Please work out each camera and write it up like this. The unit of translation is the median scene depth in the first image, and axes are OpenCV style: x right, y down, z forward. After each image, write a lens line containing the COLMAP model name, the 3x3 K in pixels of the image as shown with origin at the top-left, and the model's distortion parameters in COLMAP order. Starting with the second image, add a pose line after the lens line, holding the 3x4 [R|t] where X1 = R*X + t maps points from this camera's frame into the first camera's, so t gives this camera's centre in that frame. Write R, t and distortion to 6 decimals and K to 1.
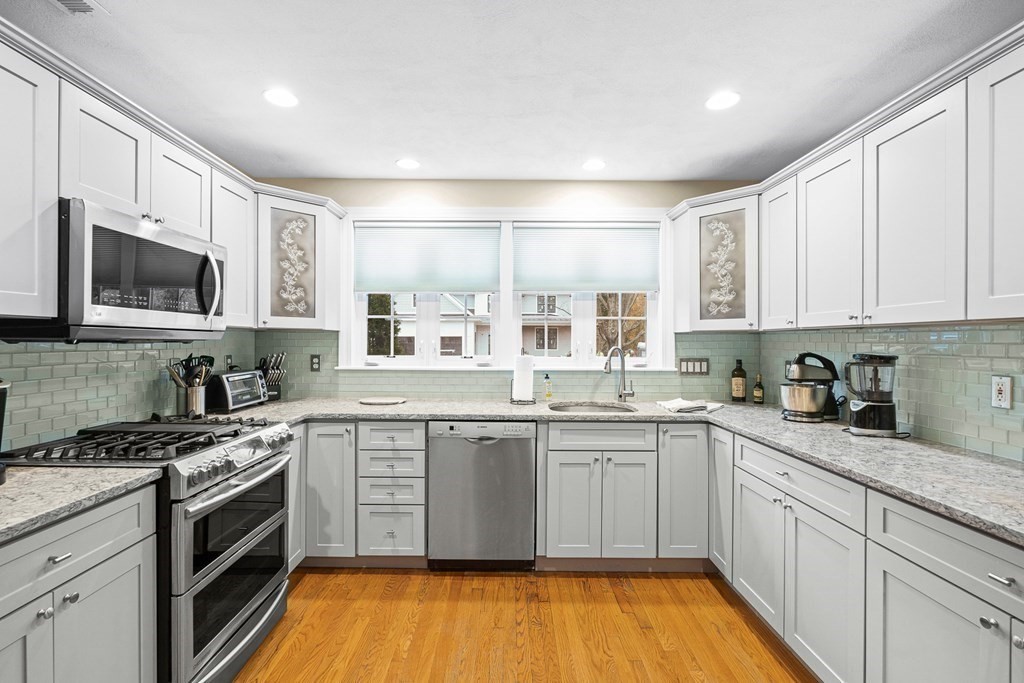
lens RADIAL K [[475.4, 0, 512.0], [0, 475.4, 341.5], [0, 0, 1]] dist [-0.001362, 0.000449]
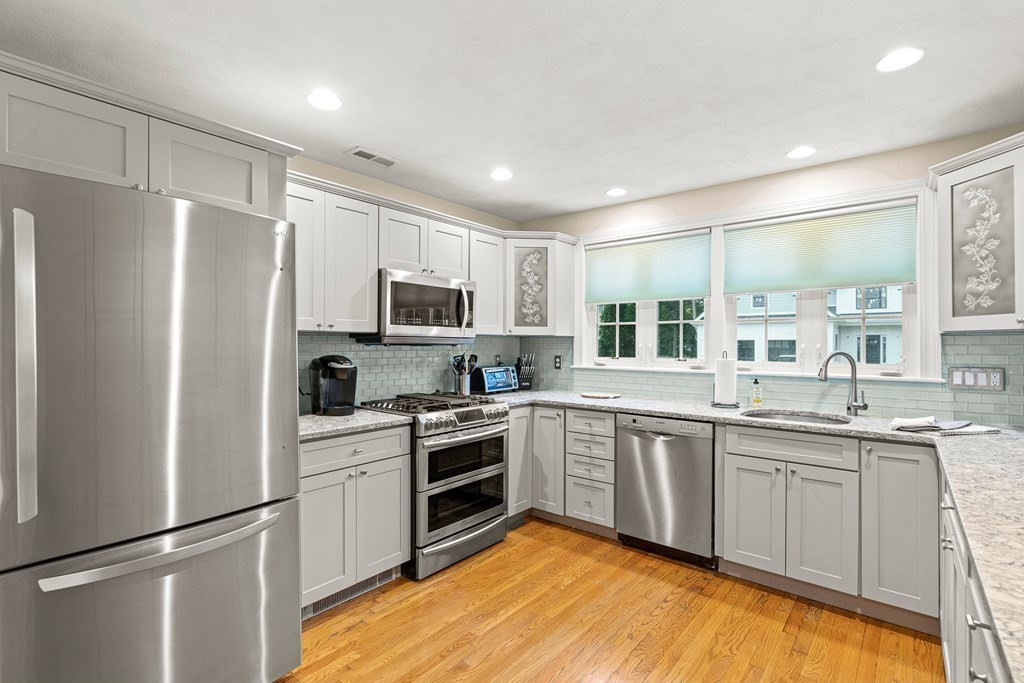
lens RADIAL K [[483.7, 0, 512.0], [0, 483.7, 341.5], [0, 0, 1]] dist [0.000871, 0.000321]
pose [[0.771643, -0.005038, -0.636036, 0.379673], [-0.001117, 0.999956, -0.009276, 0.002932], [0.636054, 0.007868, 0.771604, -0.079825]]
